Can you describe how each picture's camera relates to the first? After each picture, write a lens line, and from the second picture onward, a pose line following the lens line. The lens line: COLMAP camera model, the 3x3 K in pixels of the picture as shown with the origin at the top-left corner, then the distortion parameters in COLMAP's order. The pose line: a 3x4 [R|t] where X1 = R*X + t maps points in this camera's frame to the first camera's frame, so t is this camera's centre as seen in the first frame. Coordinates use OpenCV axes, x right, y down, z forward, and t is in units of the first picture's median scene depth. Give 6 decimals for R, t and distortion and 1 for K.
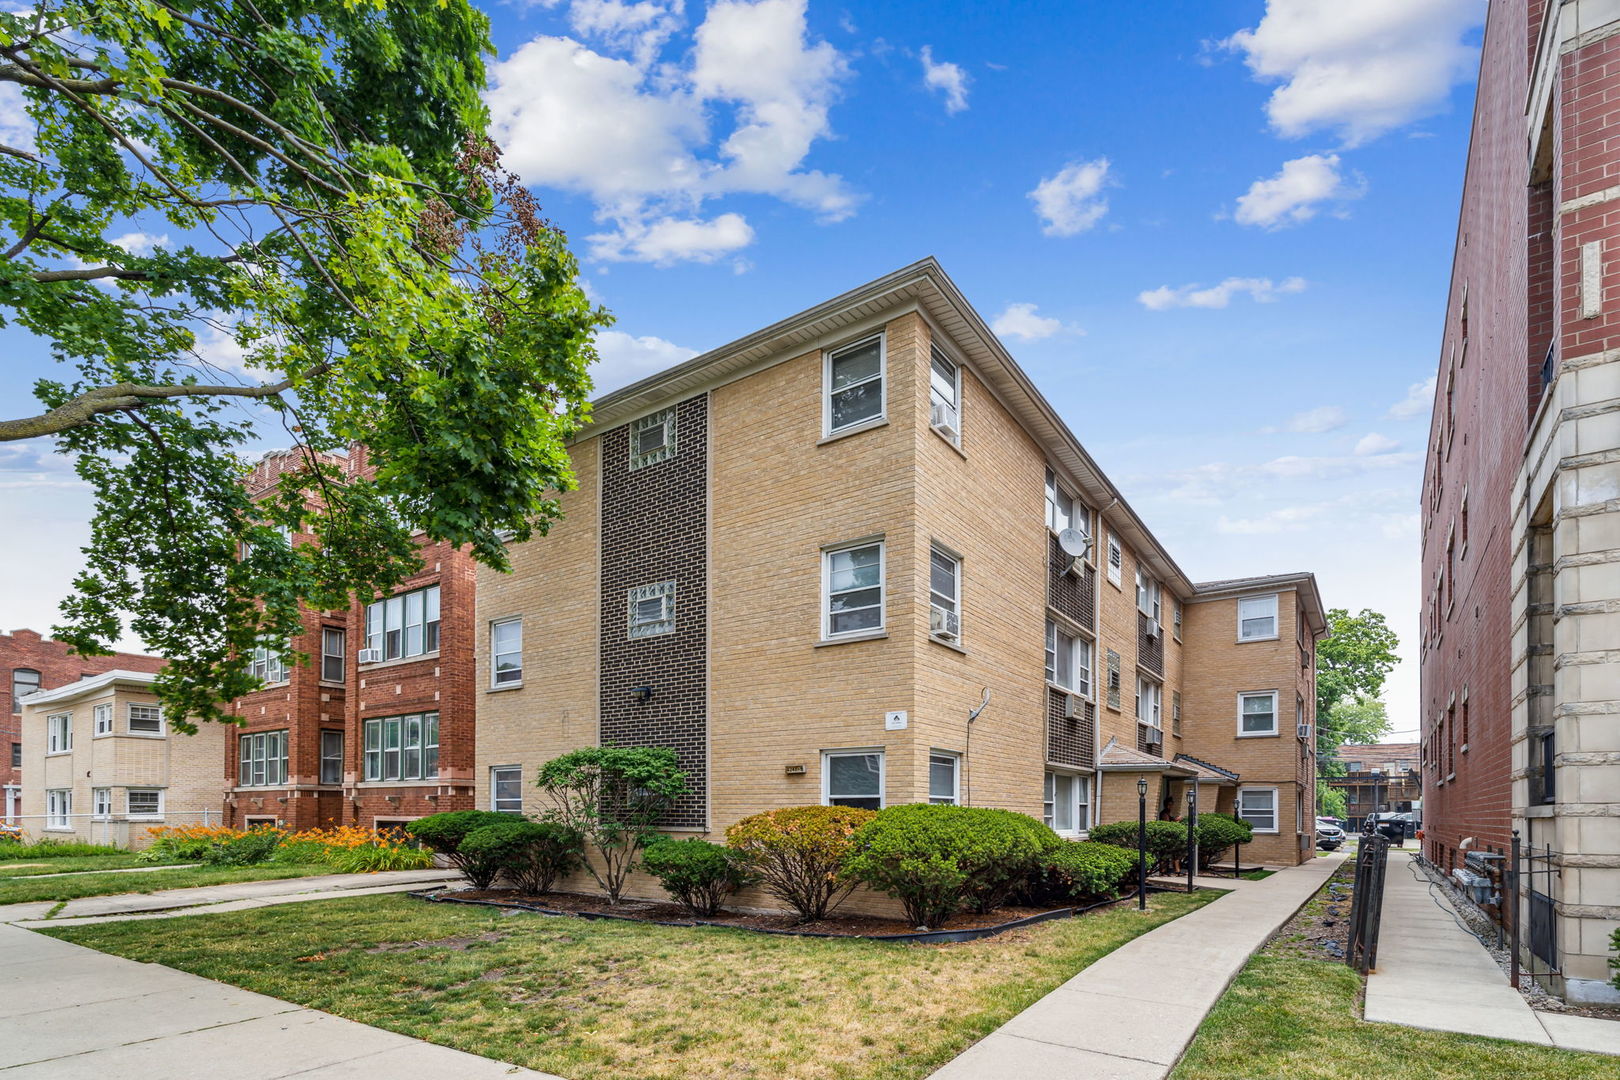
lens RADIAL K [[1558.7, 0, 810.0], [0, 1558.7, 540.0], [0, 0, 1]] dist [-0.013588, -0.003309]
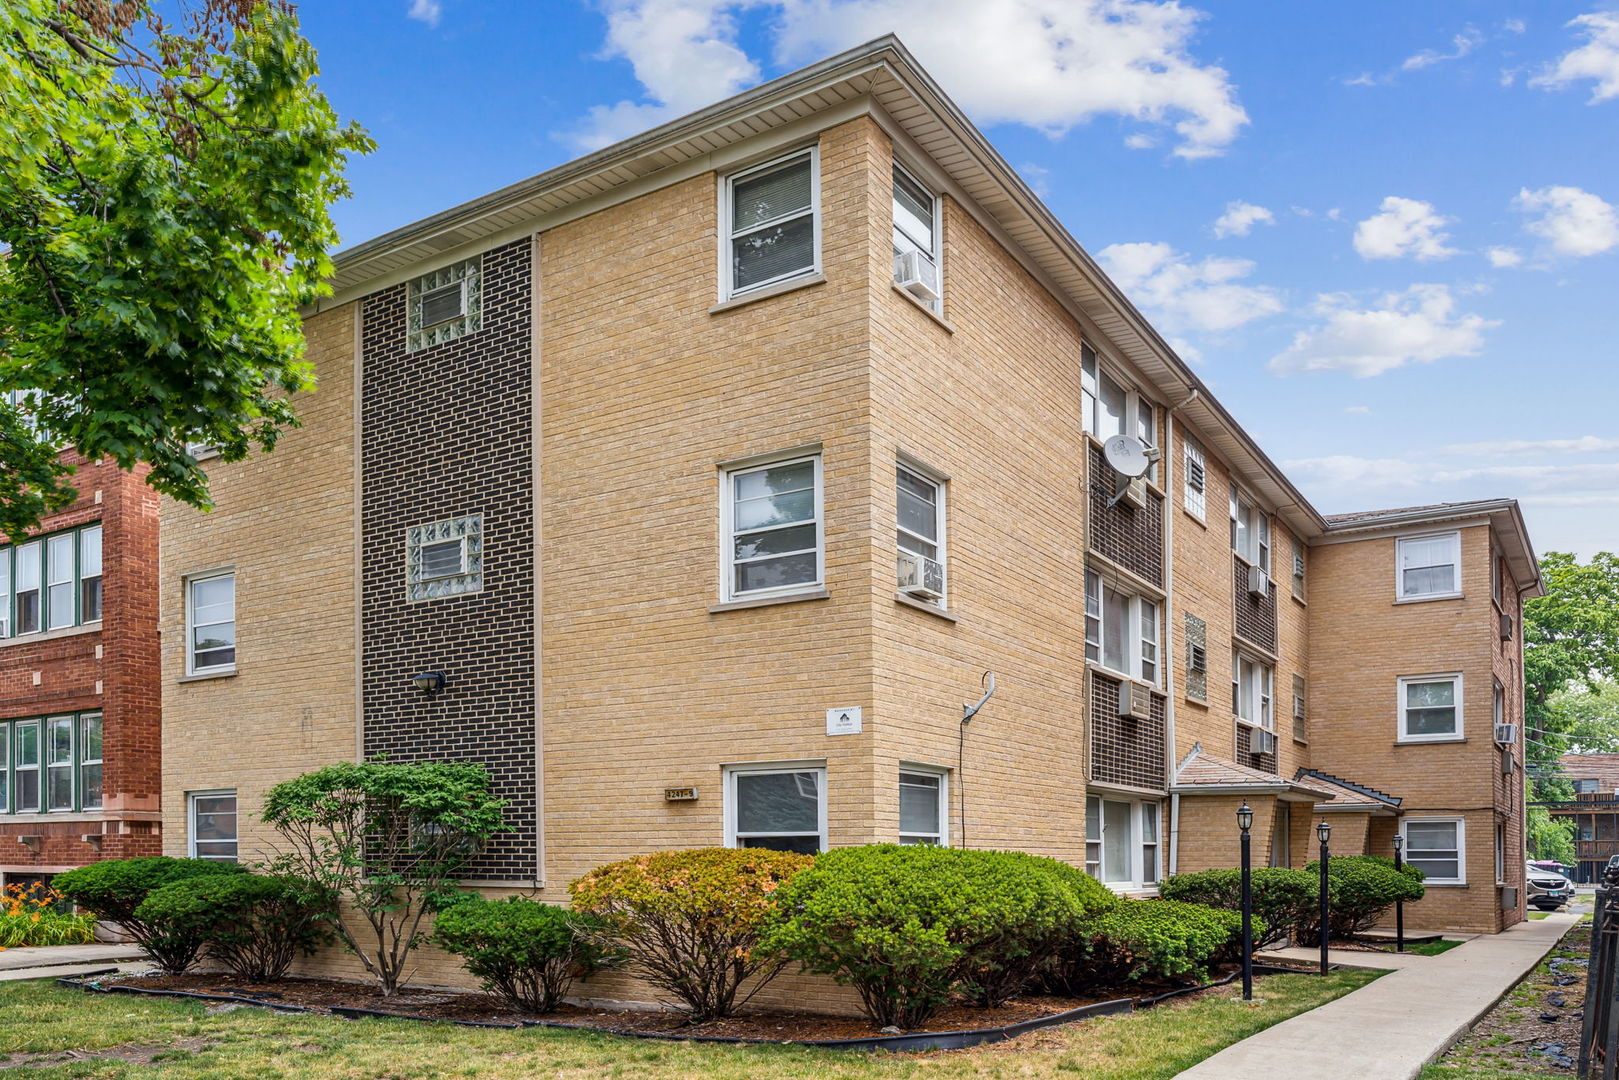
lens RADIAL K [[1557.8, 0, 809.5], [0, 1557.8, 540.0], [0, 0, 1]] dist [-0.013588, -0.003309]
pose [[0.976968, -0.000934, 0.213382, -0.100471], [-0.005855, 0.999497, 0.031182, 0.016414], [-0.213304, -0.031713, 0.976471, 0.341222]]
